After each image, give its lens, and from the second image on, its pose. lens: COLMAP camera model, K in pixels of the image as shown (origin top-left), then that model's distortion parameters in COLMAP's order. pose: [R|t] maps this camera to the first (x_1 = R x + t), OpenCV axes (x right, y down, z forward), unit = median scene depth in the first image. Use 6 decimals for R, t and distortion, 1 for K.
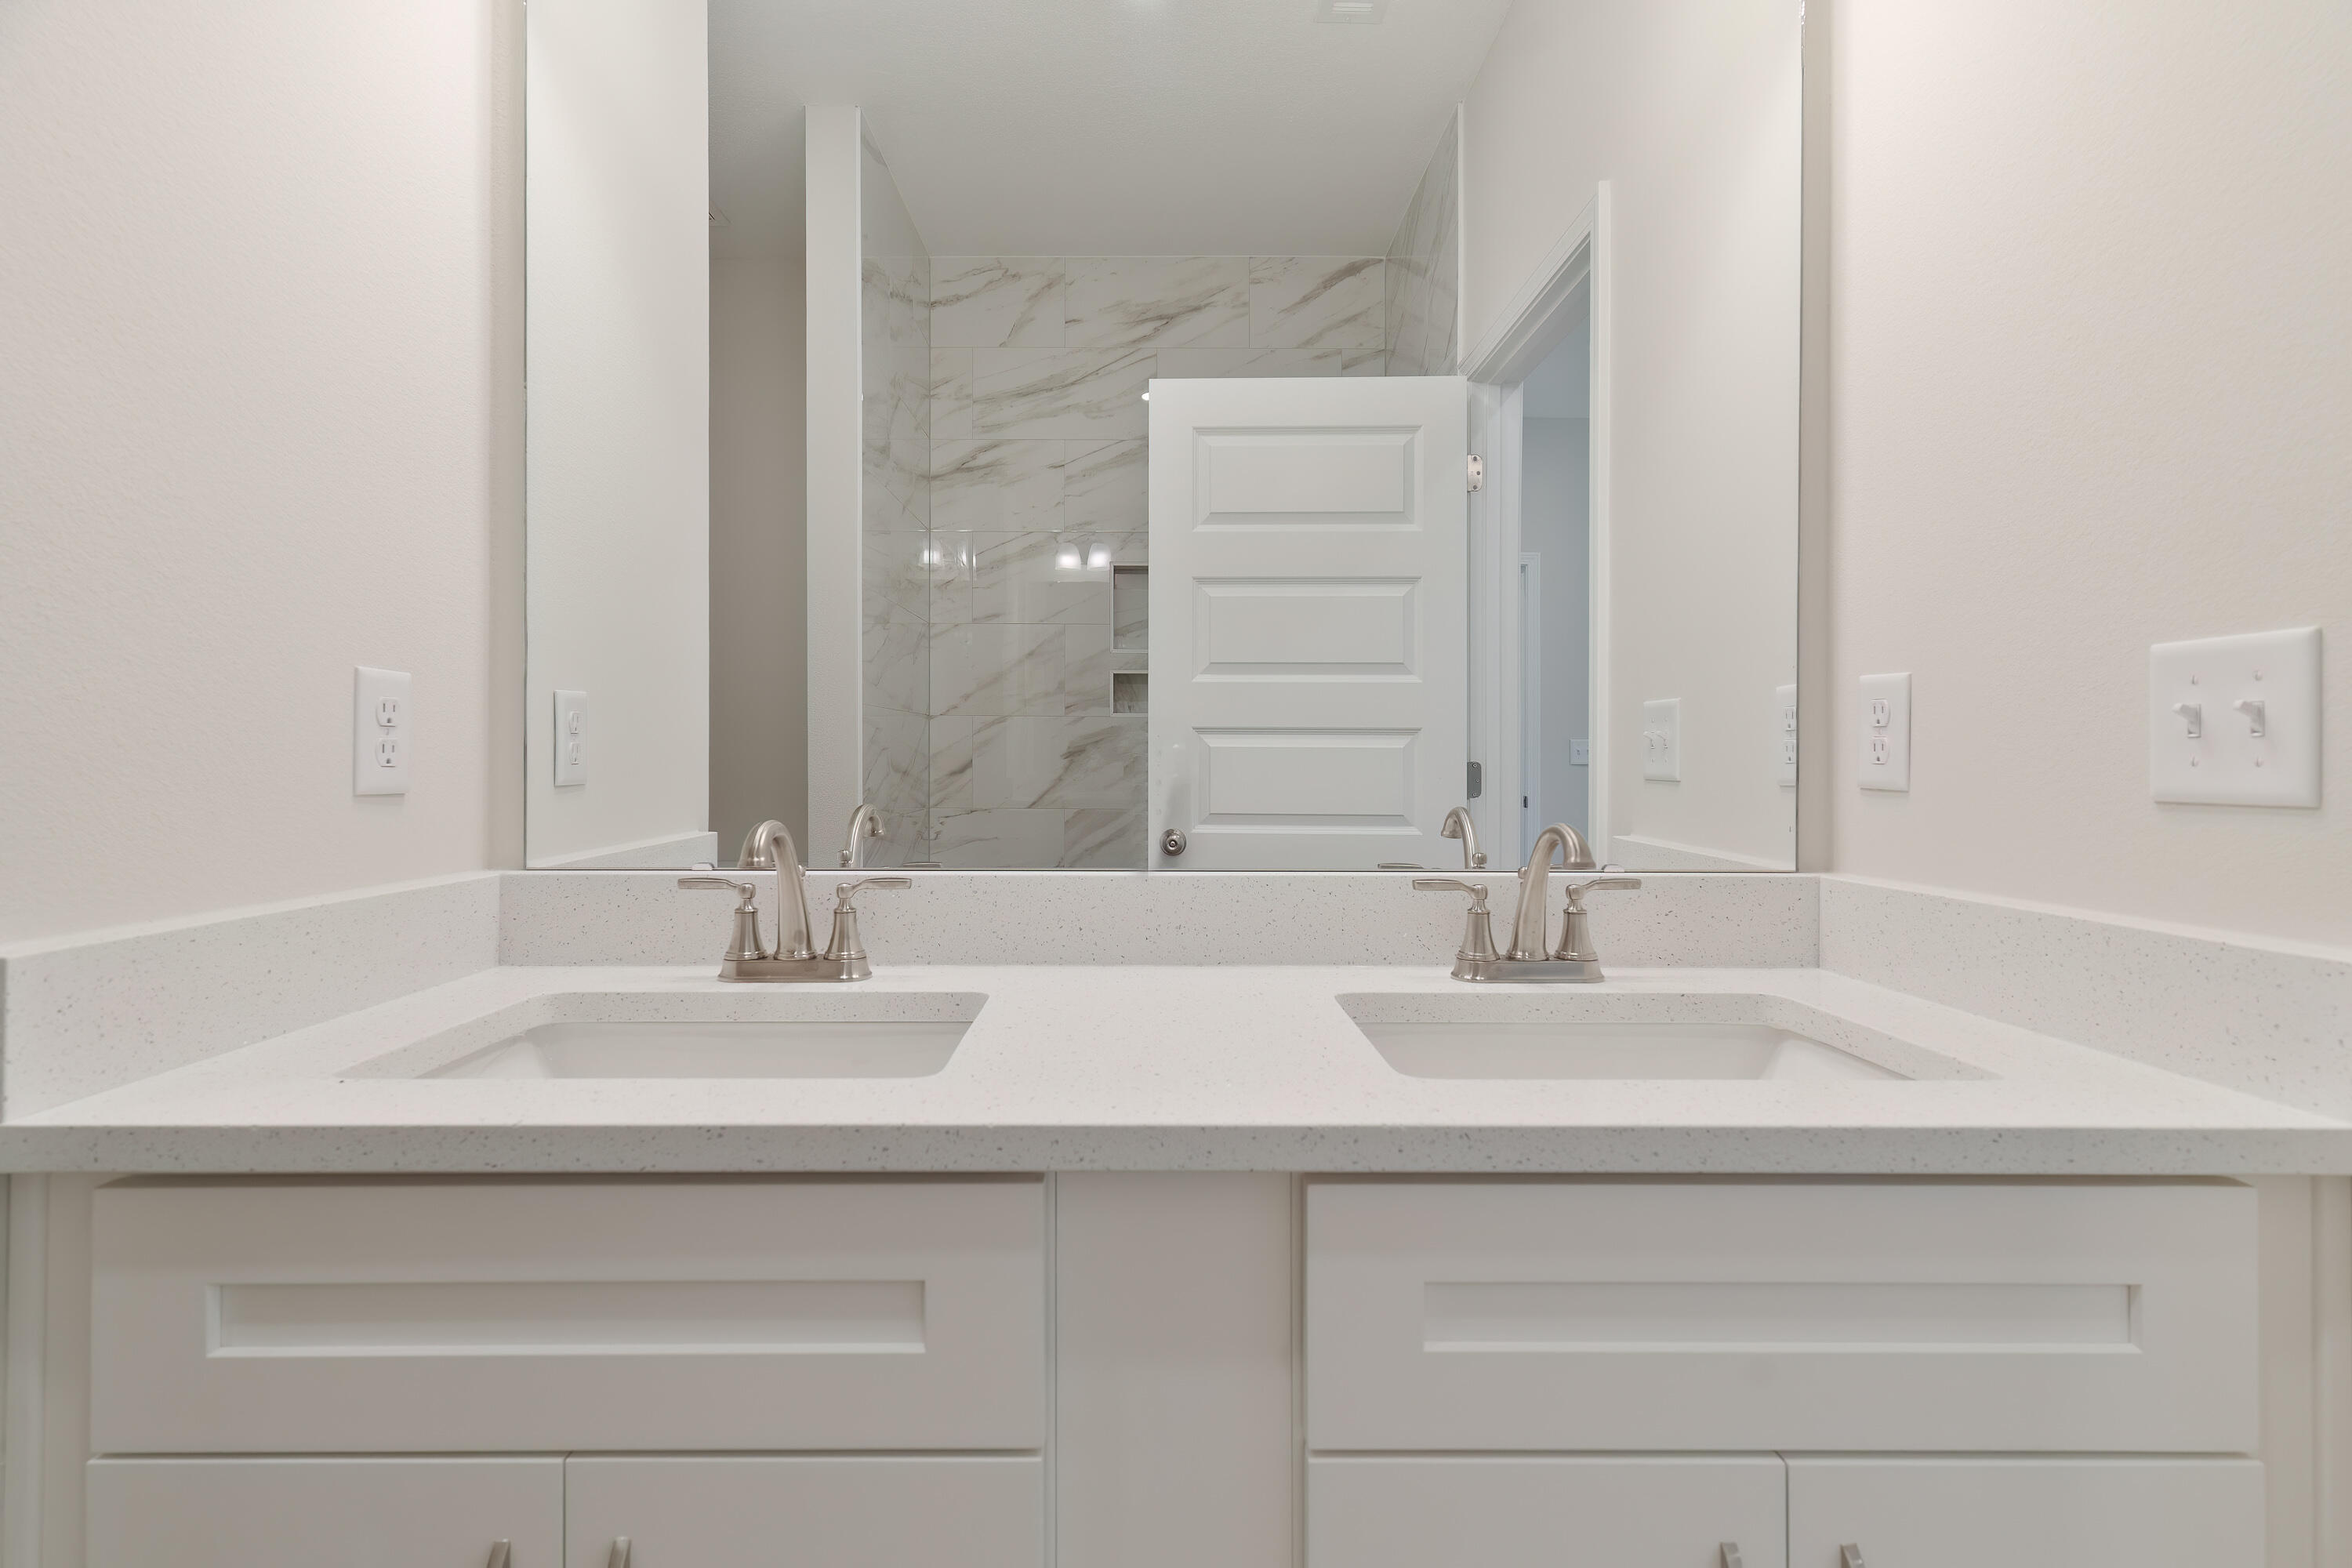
lens RADIAL K [[1129.8, 0, 1171.0], [0, 1129.8, 739.8], [0, 0, 1]] dist [0.002052, 0.000356]
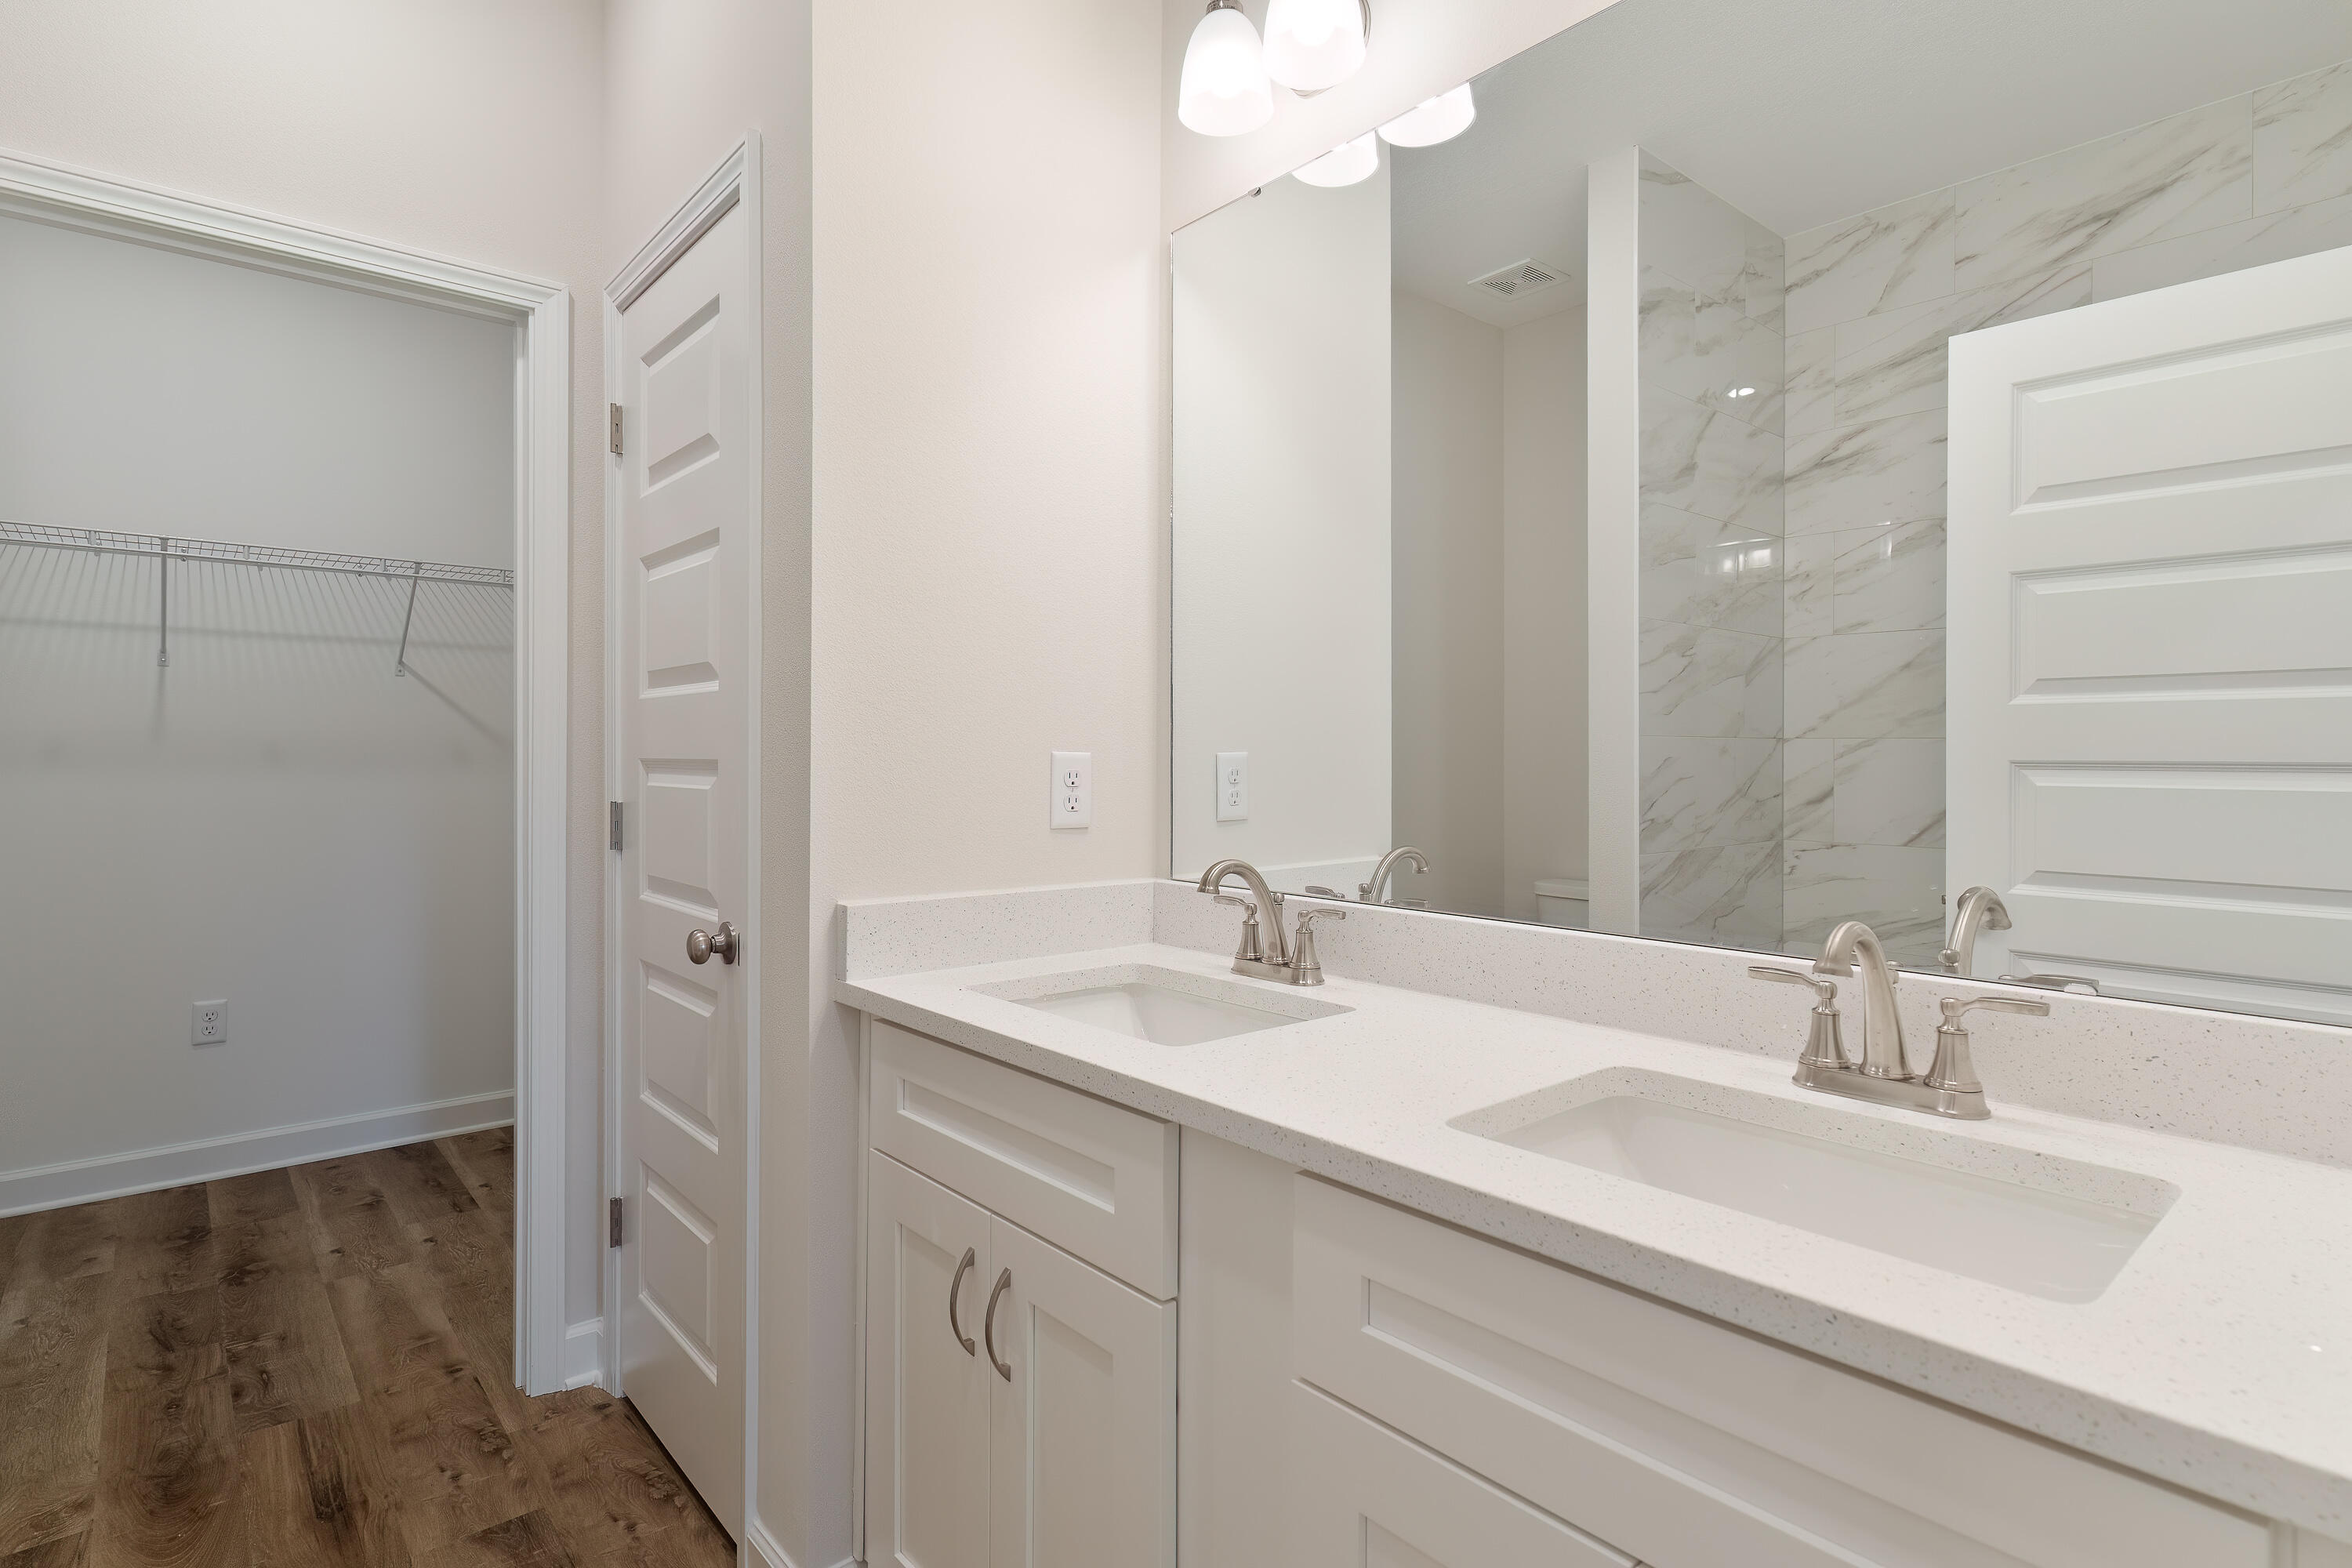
lens RADIAL K [[1164.1, 0, 1172.0], [0, 1164.1, 751.6], [0, 0, 1]] dist [0.000615, -0.000266]
pose [[0.659618, -0.003398, -0.751593, 0.171722], [0.007335, 0.999971, 0.001916, -0.016633], [0.751565, -0.006777, 0.659624, -0.000206]]
